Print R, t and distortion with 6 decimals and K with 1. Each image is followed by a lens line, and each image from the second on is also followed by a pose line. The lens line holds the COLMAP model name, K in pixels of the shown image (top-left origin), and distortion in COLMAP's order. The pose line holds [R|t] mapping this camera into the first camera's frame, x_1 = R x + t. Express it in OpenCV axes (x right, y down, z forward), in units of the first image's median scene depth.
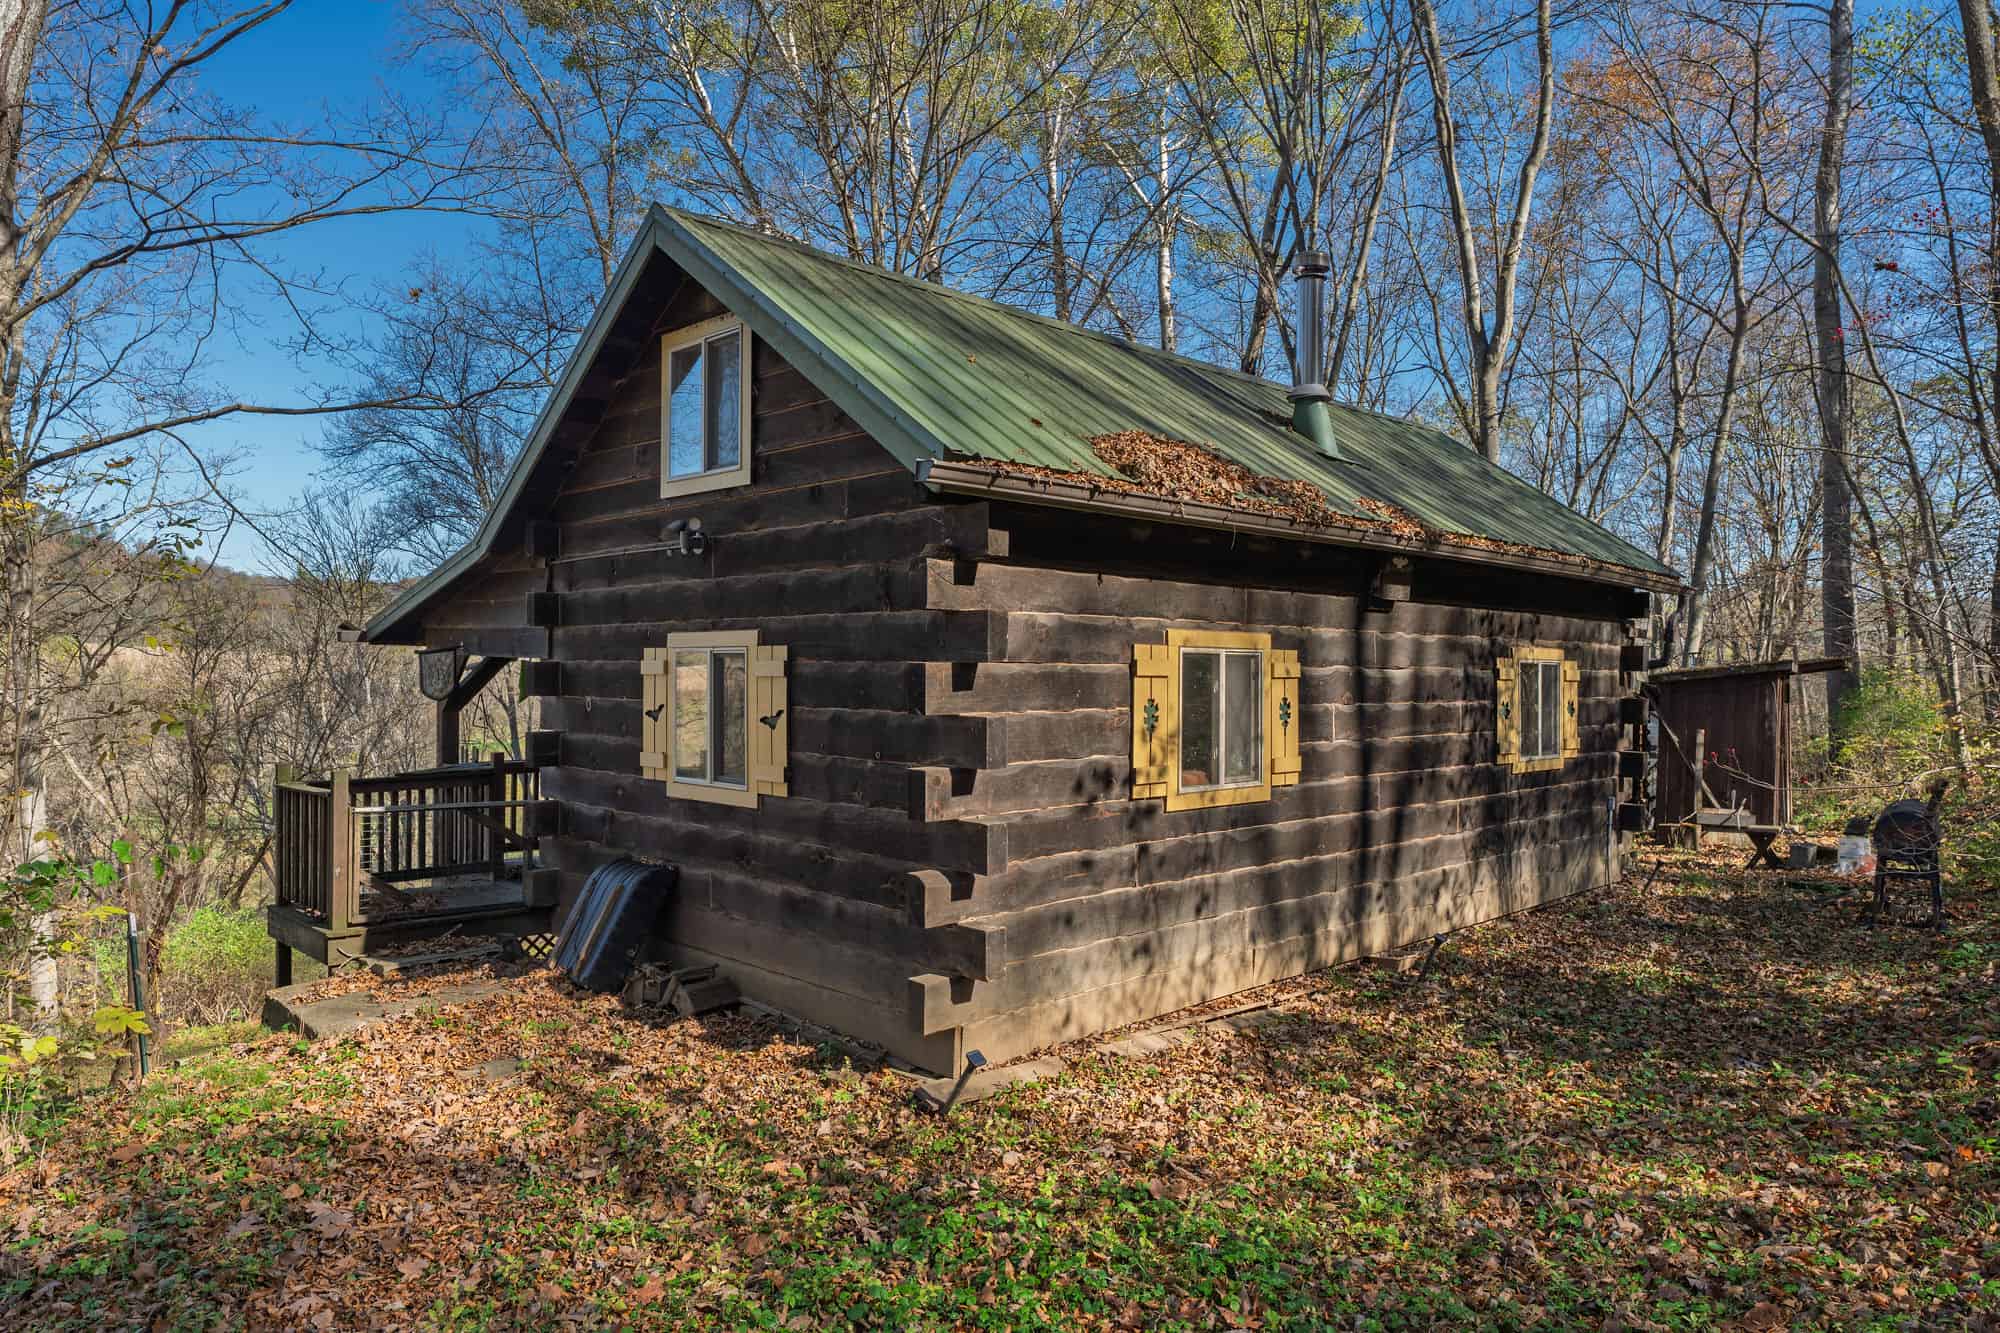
lens RADIAL K [[1269.6, 0, 1000.0], [0, 1269.6, 666.5], [0, 0, 1]] dist [0.001043, -0.000475]
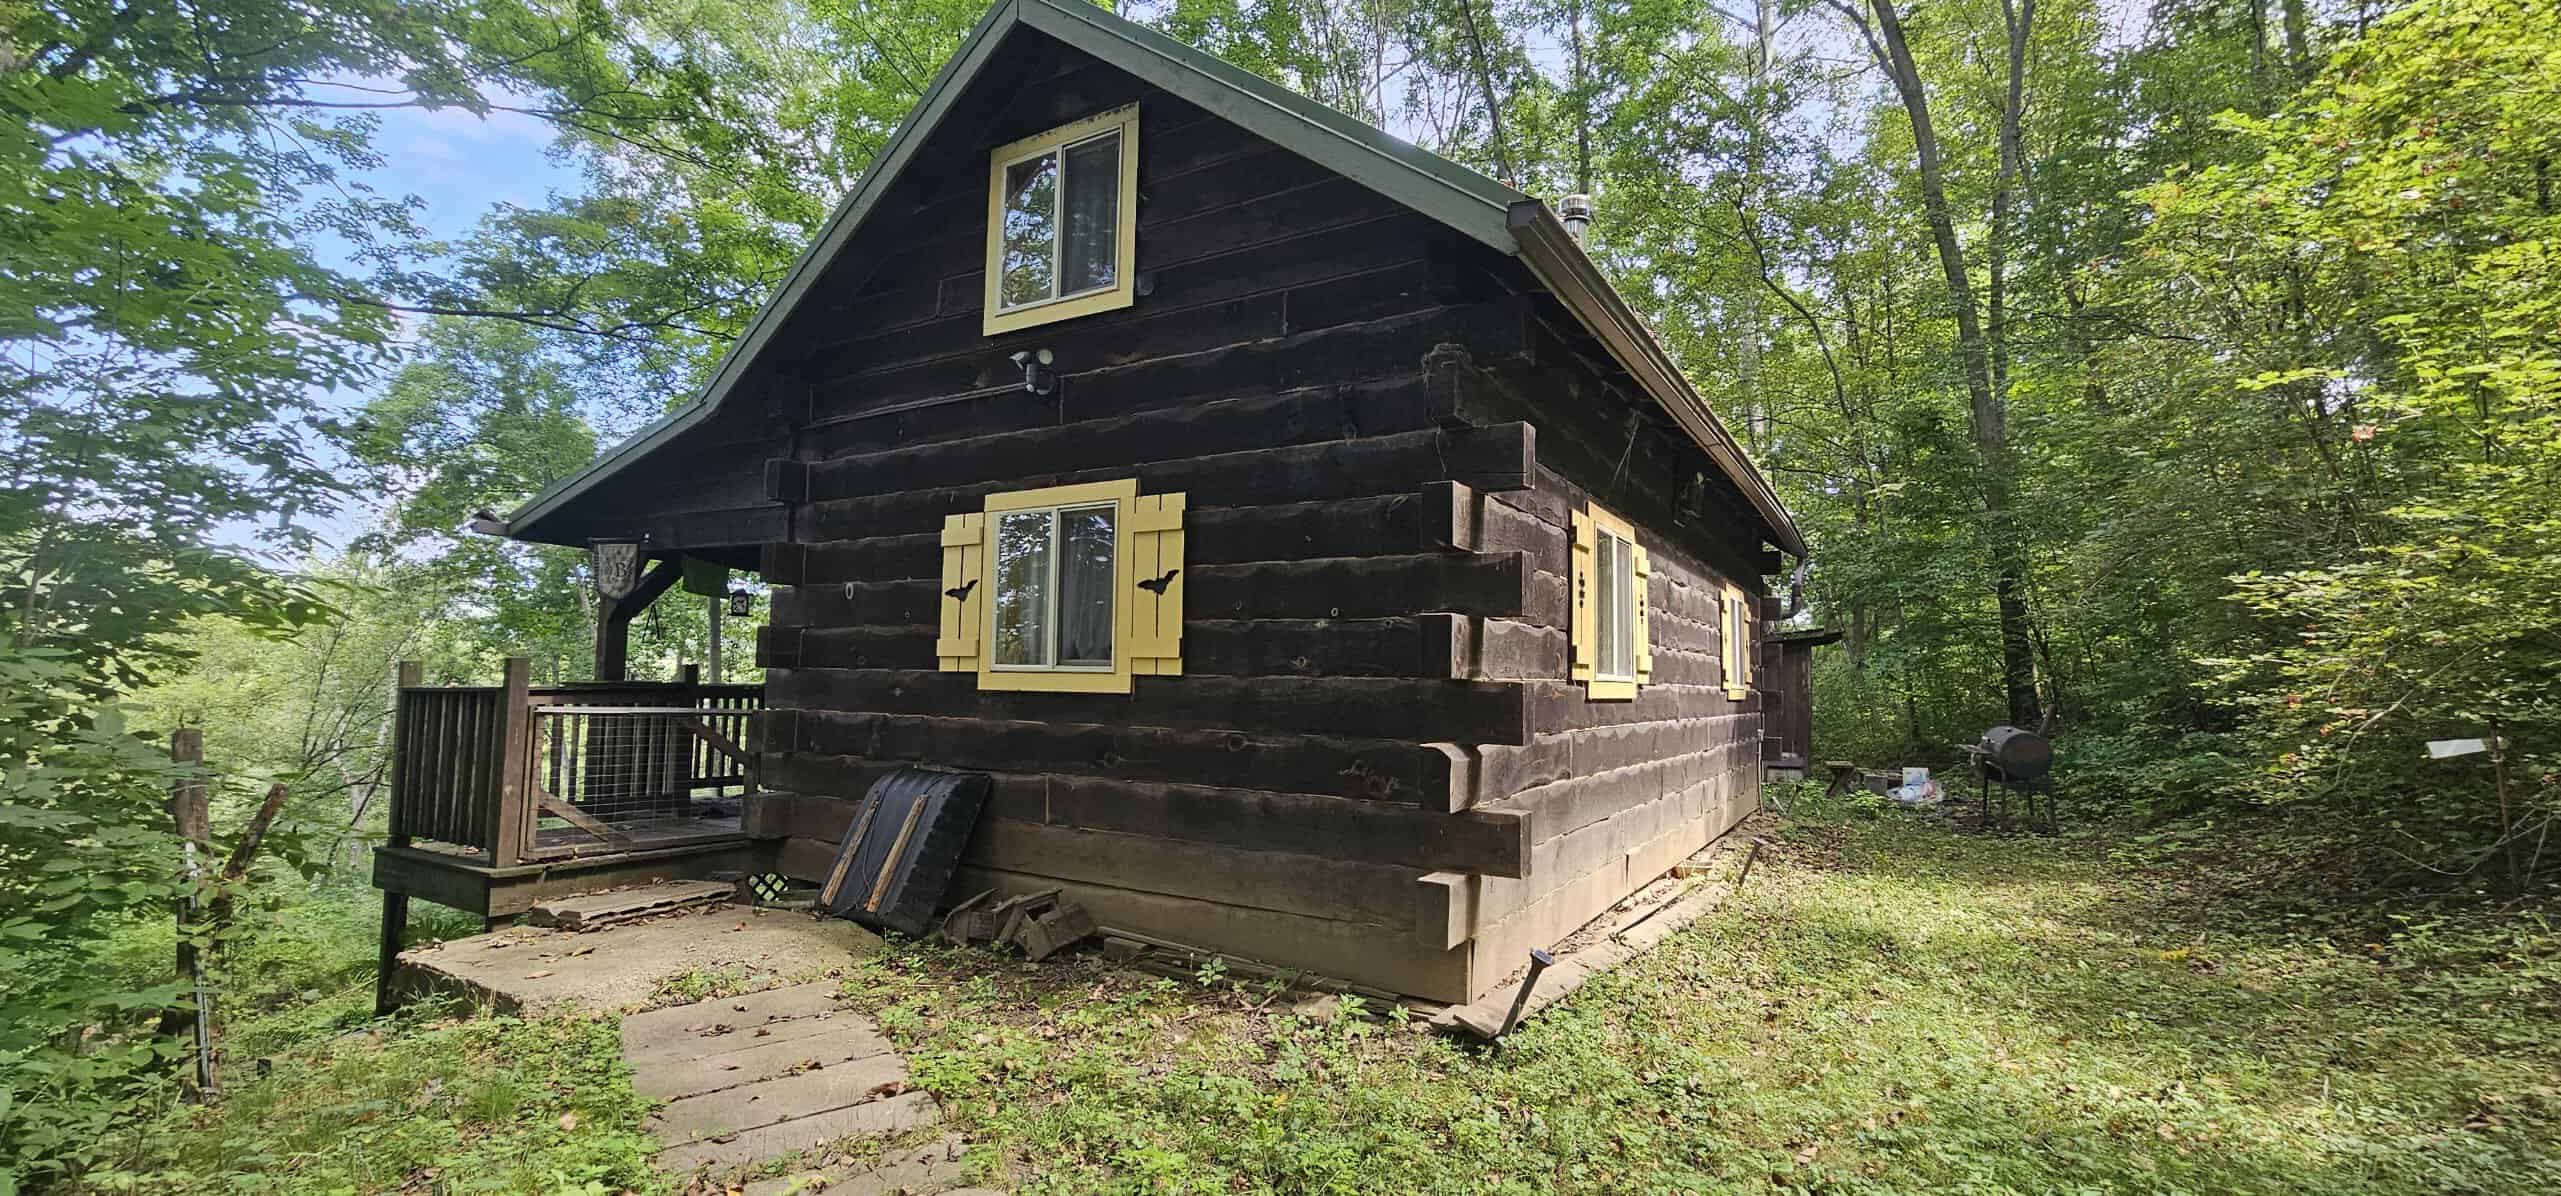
lens RADIAL K [[1075.2, 0, 1280.5], [0, 1075.2, 598.0], [0, 0, 1]] dist [-0.000331, 0.000083]
pose [[0.970360, 0.031326, 0.239623, -0.256657], [-0.013945, 0.997169, -0.073889, 0.097075], [-0.241260, 0.068358, 0.968050, 0.289470]]
